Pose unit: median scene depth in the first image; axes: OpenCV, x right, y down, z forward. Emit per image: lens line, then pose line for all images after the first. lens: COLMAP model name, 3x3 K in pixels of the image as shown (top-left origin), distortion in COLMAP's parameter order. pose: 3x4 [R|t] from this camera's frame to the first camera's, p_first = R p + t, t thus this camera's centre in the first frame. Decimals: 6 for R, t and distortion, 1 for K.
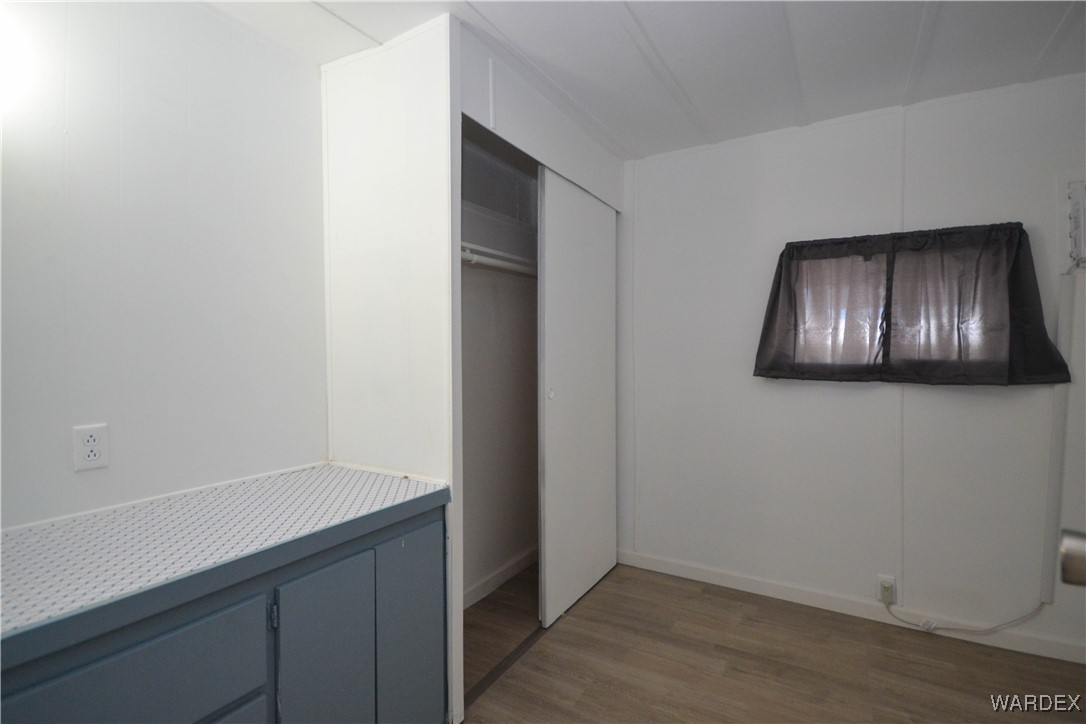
lens RADIAL K [[497.8, 0, 550.7], [0, 497.8, 358.1], [0, 0, 1]] dist [0.007446, -0.004293]
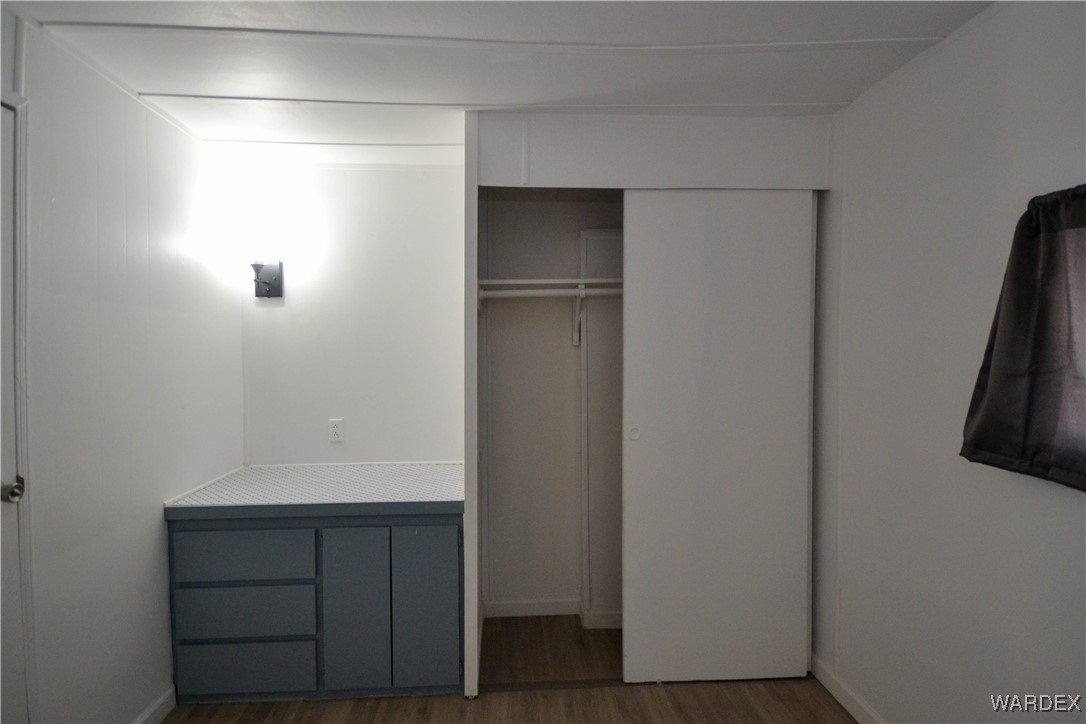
lens RADIAL K [[521.7, 0, 546.1], [0, 521.7, 359.2], [0, 0, 1]] dist [0.003032, -0.000280]
pose [[0.551487, 0.022693, -0.833875, 0.700916], [-0.007129, 0.999722, 0.022491, -0.086700], [0.834153, -0.006459, 0.551495, 0.333060]]
